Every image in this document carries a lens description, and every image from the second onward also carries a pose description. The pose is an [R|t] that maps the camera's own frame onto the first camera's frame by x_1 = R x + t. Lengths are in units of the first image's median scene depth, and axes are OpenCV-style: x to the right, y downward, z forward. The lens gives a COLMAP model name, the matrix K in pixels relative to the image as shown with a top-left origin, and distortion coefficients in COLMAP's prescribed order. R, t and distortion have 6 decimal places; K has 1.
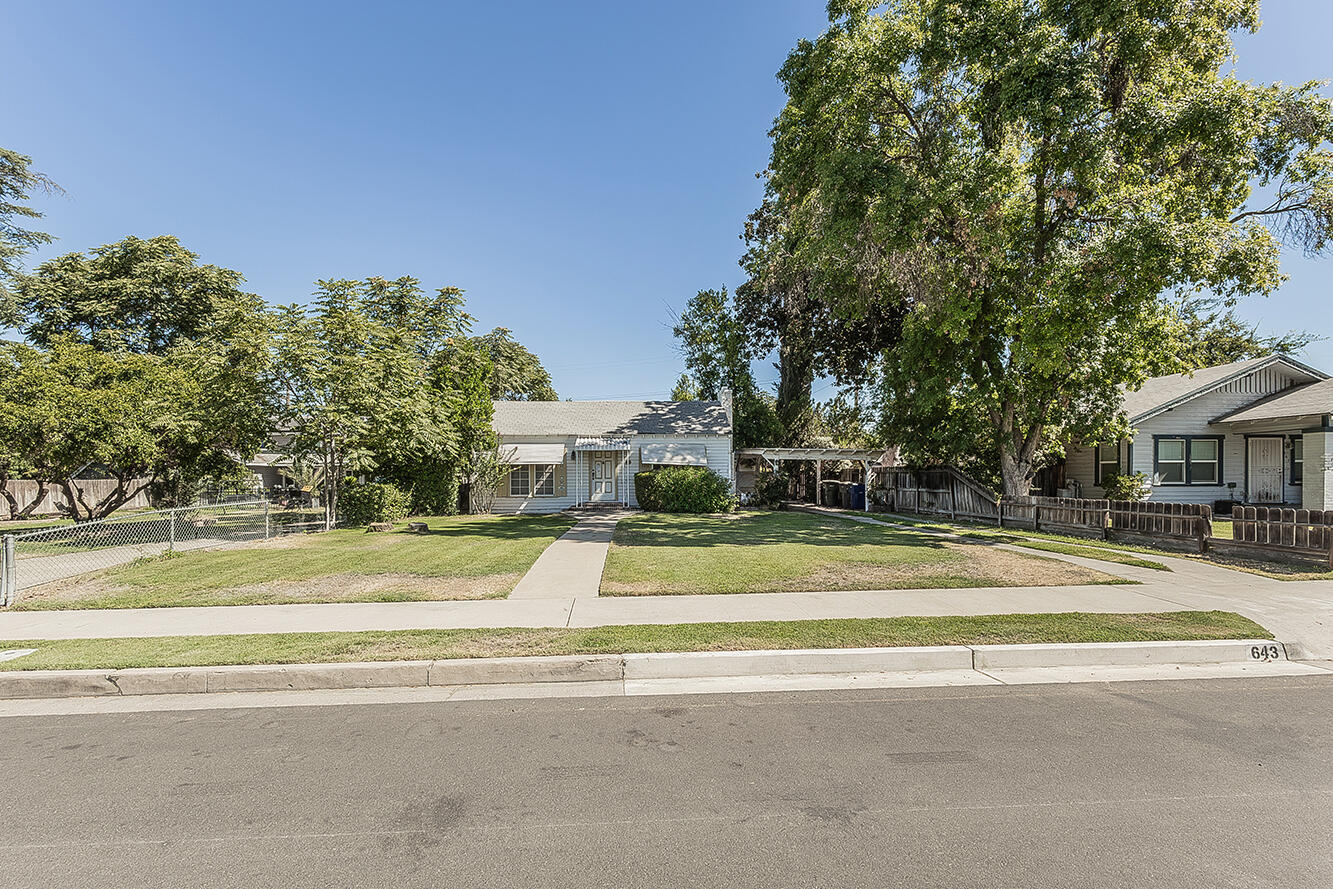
lens RADIAL K [[511.9, 0, 666.2], [0, 511.9, 487.5], [0, 0, 1]] dist [0.001085, -0.000009]
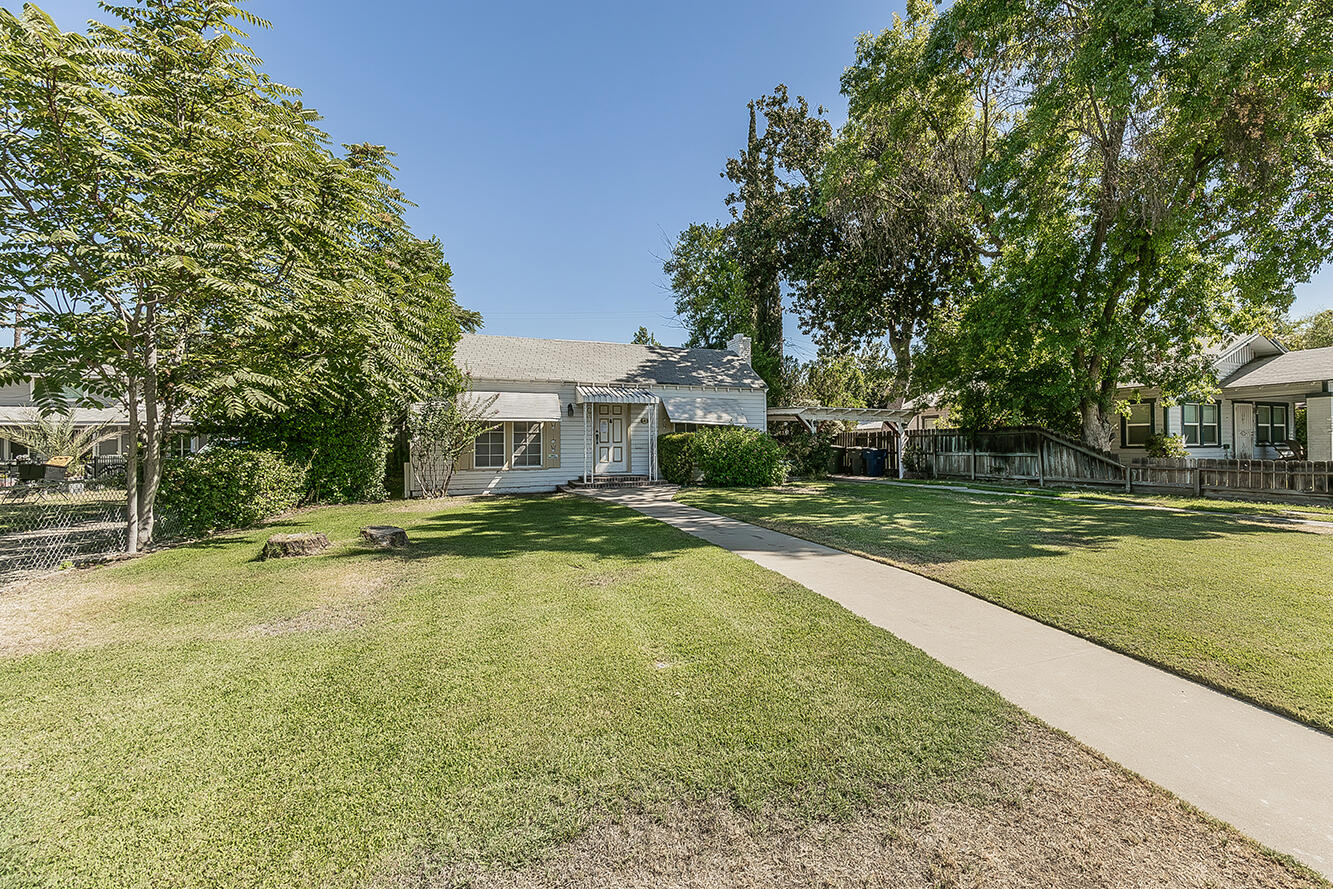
lens RADIAL K [[513.3, 0, 743.2], [0, 513.3, 447.5], [0, 0, 1]] dist [0.000157, 0.000015]
pose [[0.949104, -0.005181, 0.314921, -0.179954], [0.010005, 0.999856, -0.013704, 0.001879], [-0.314805, 0.016158, 0.949019, 0.243901]]
